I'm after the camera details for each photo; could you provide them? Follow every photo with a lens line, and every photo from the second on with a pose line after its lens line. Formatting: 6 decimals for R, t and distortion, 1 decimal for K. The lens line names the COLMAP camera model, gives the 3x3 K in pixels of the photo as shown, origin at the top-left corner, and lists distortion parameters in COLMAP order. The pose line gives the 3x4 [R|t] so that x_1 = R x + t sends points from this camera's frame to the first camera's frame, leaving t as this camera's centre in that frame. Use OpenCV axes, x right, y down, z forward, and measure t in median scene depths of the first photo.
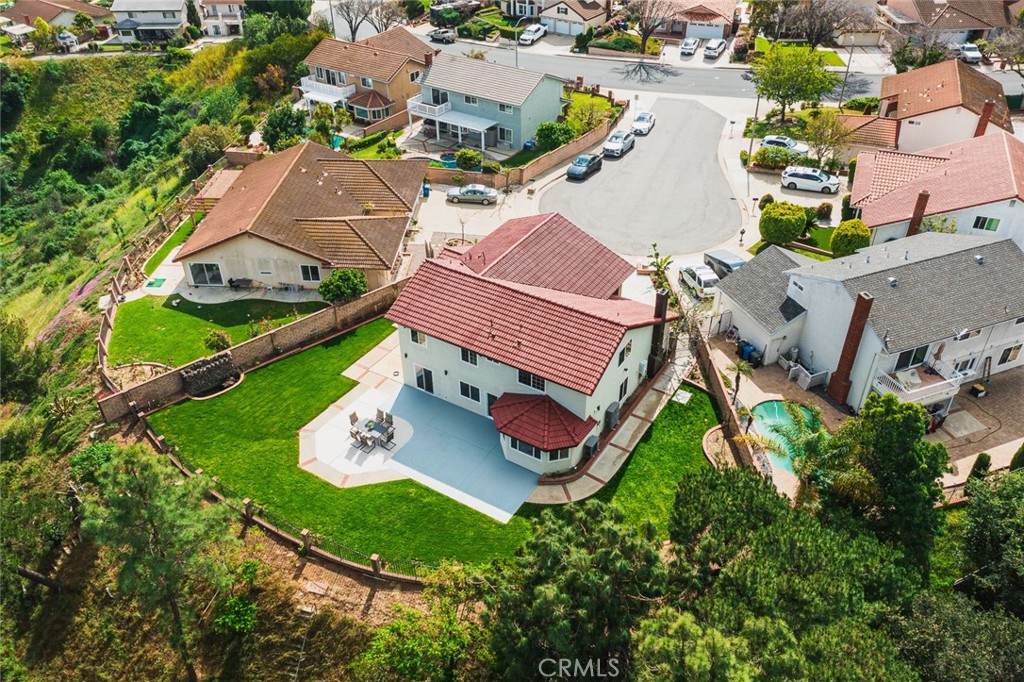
lens RADIAL K [[810.3, 0, 512.7], [0, 810.3, 339.5], [0, 0, 1]] dist [0.001711, 0.003387]
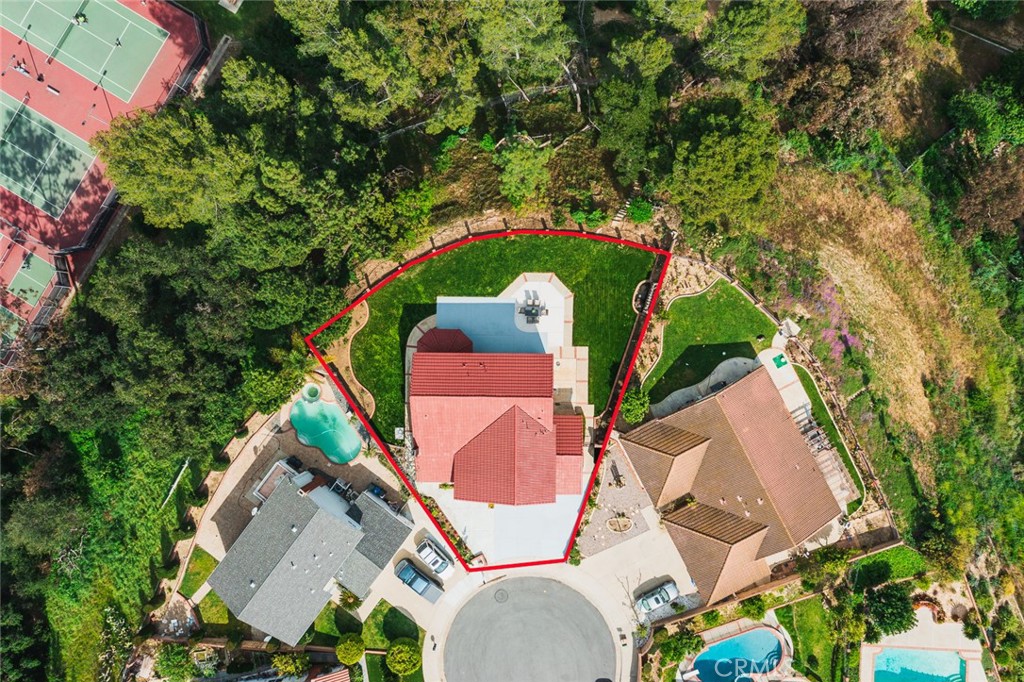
lens RADIAL K [[810.3, 0, 513.7], [0, 810.3, 340.1], [0, 0, 1]] dist [0.001711, 0.003387]
pose [[-0.852805, 0.521109, 0.034185, -0.150077], [-0.276317, -0.505806, 0.817196, -1.248587], [0.443139, 0.687463, 0.575345, -0.001184]]
